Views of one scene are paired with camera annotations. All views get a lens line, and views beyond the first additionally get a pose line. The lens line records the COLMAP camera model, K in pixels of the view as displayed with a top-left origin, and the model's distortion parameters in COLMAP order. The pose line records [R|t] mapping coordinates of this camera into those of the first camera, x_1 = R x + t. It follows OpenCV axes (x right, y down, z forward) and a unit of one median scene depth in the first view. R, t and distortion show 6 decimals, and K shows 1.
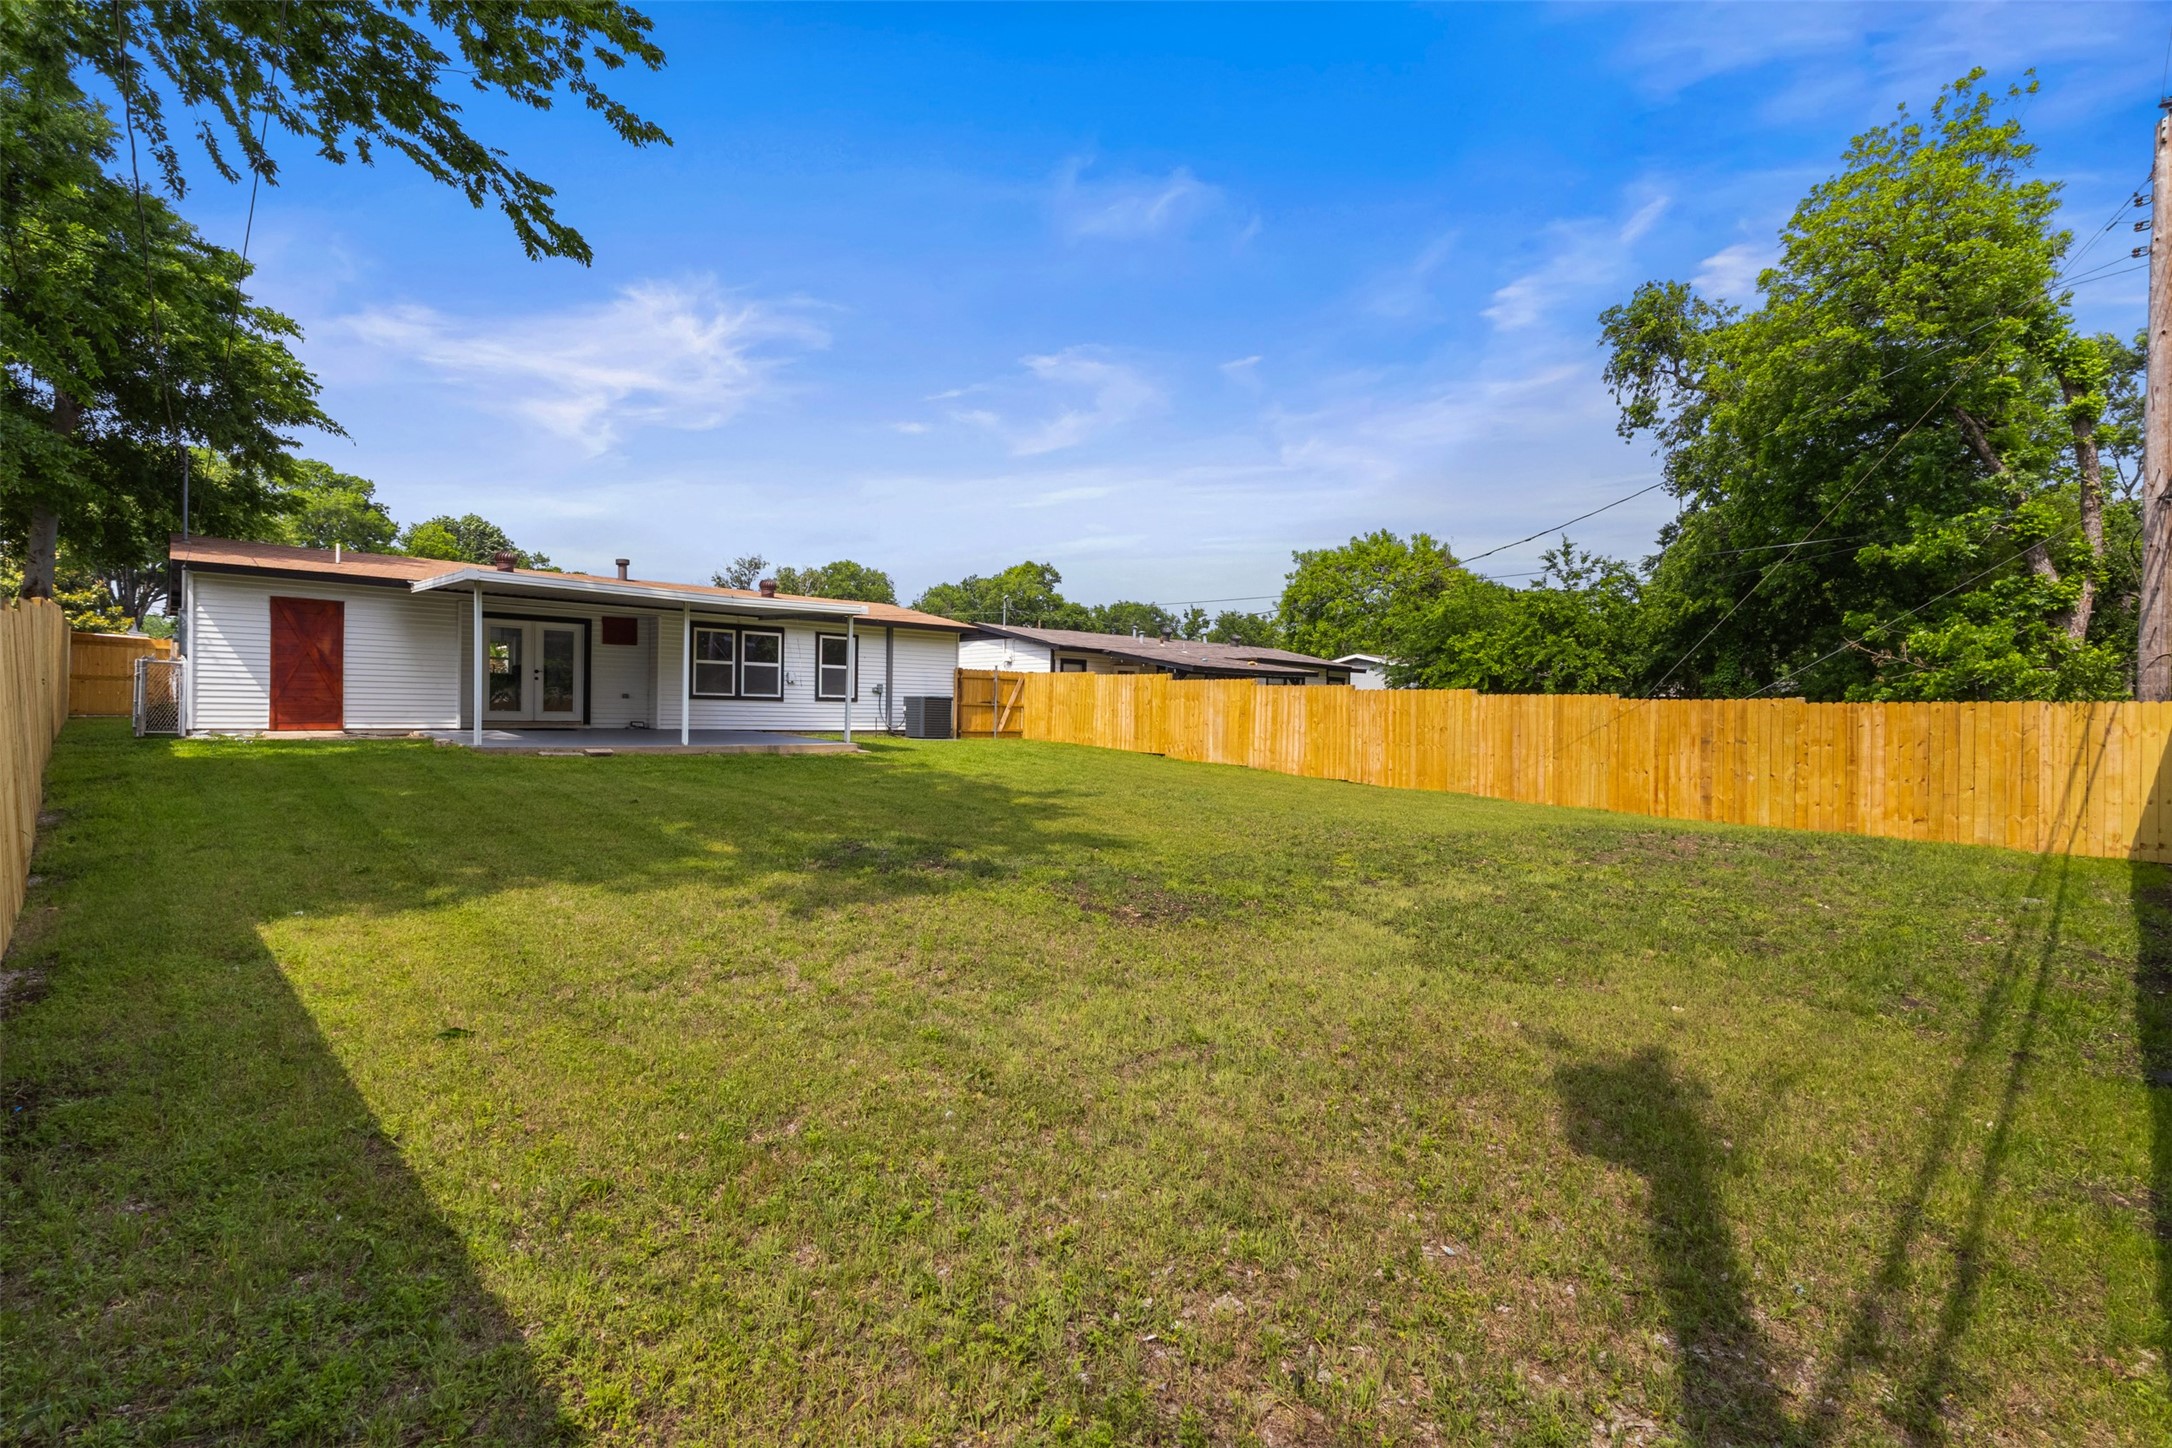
lens RADIAL K [[997.2, 0, 1086.0], [0, 997.2, 724.0], [0, 0, 1]] dist [-0.001622, 0.000486]
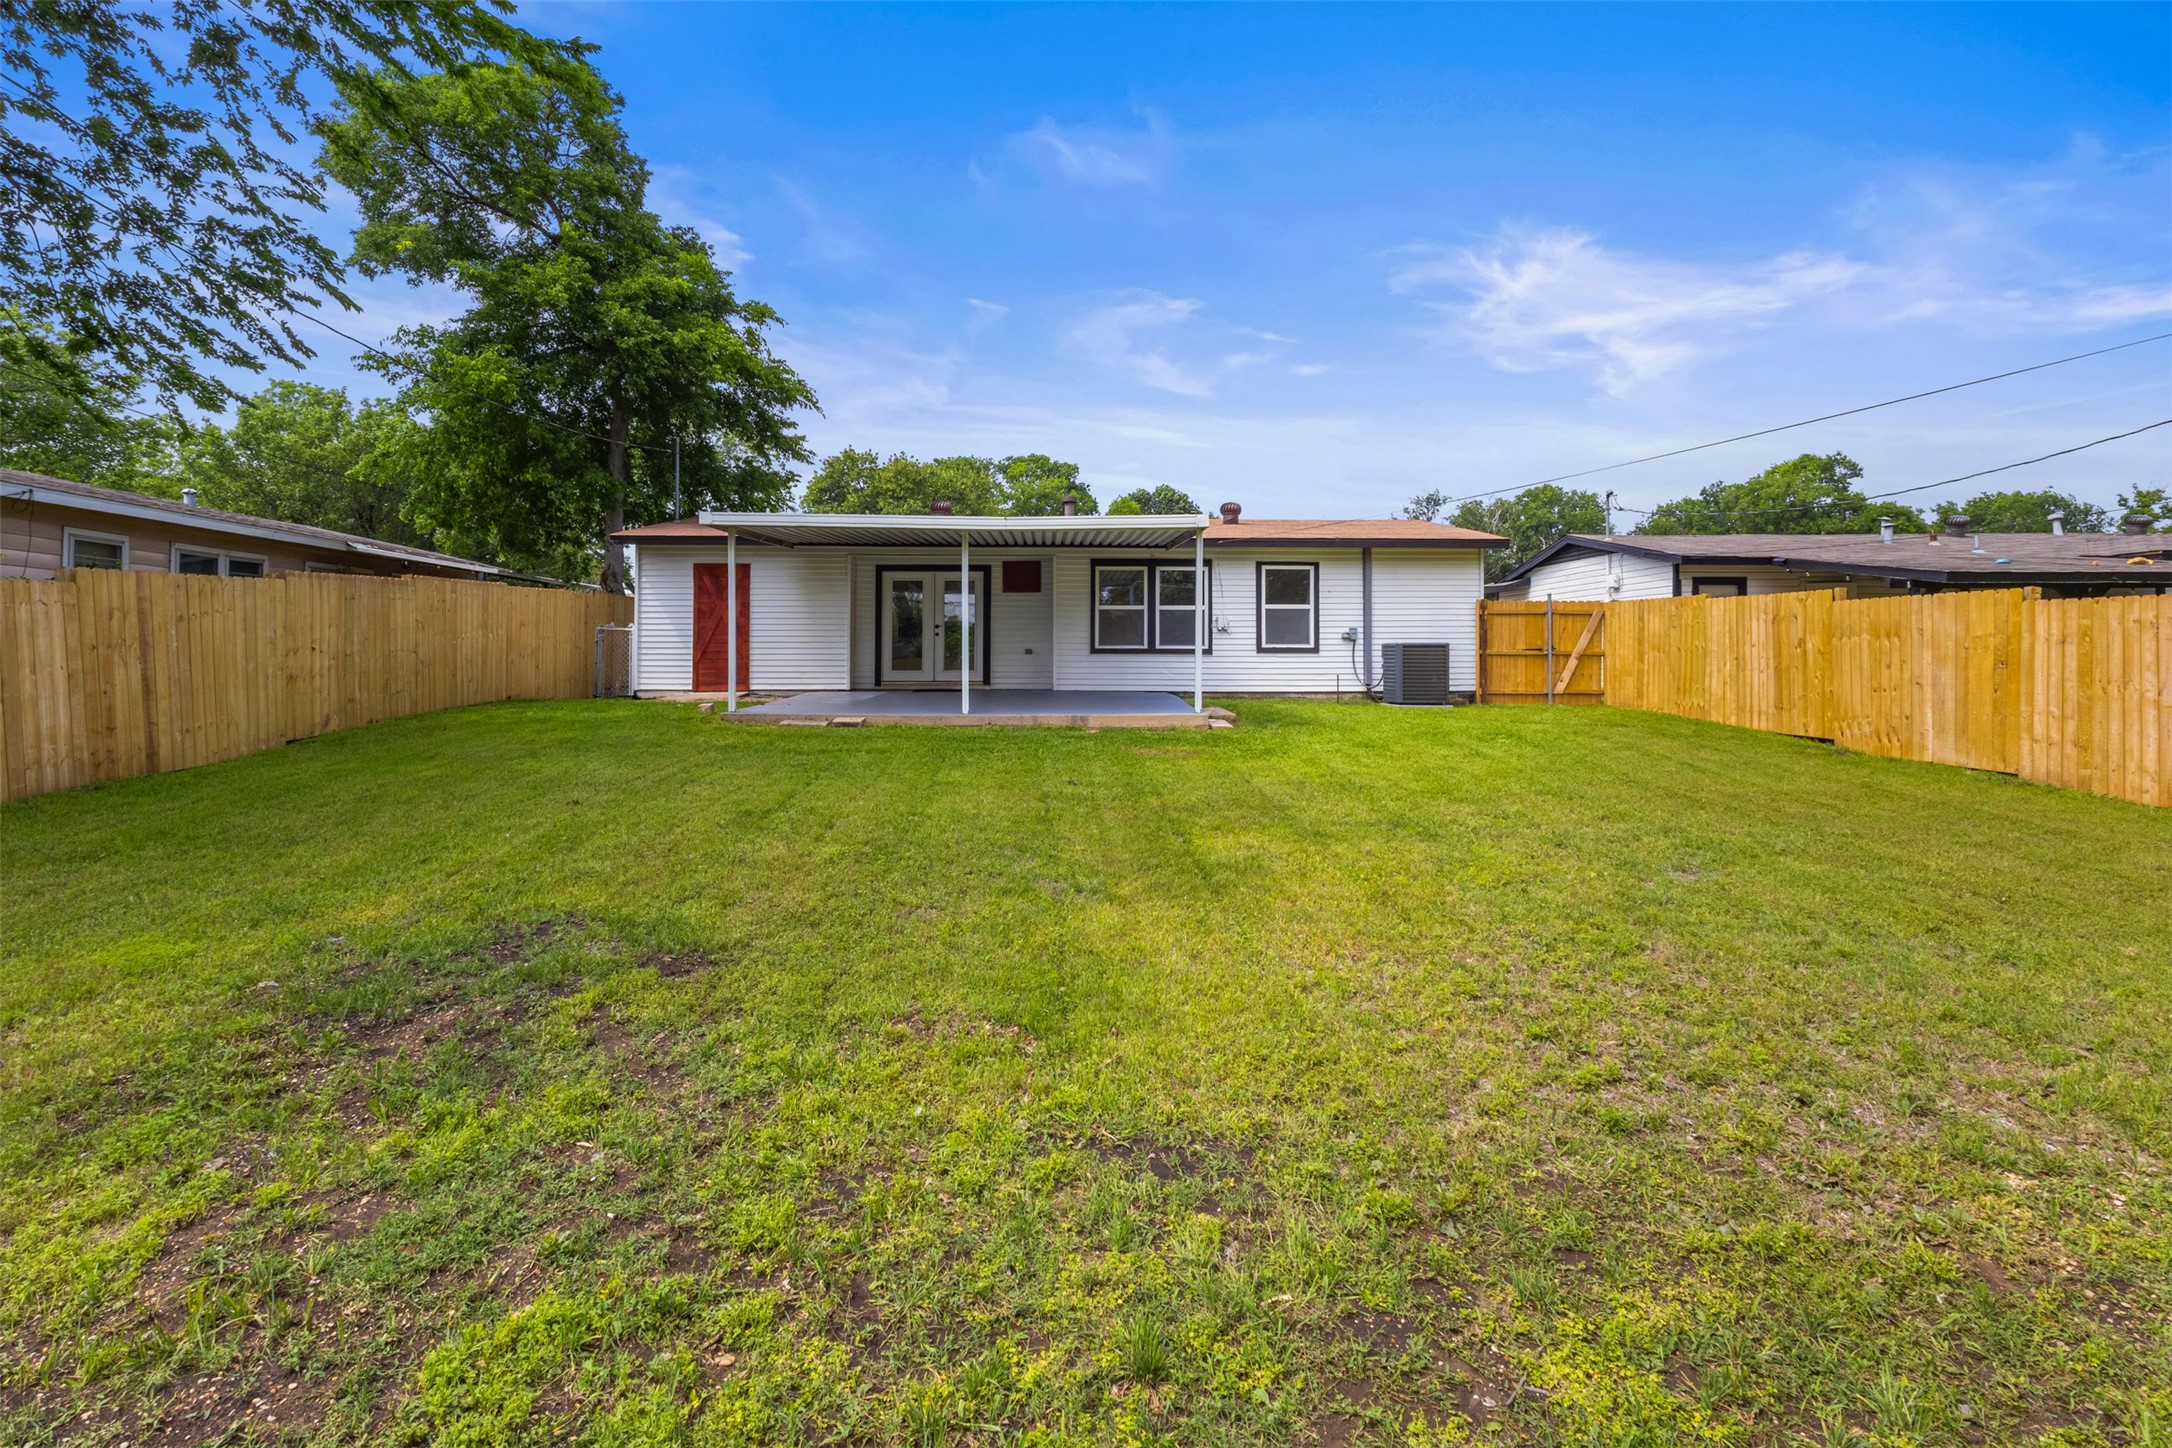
lens RADIAL K [[1012.5, 0, 1086.2], [0, 1012.5, 672.7], [0, 0, 1]] dist [0.001471, 0.000395]
pose [[0.747921, -0.006253, -0.663759, 0.136948], [0.004353, 0.999980, -0.004516, -0.004719], [0.663774, 0.000488, 0.747933, 0.320565]]
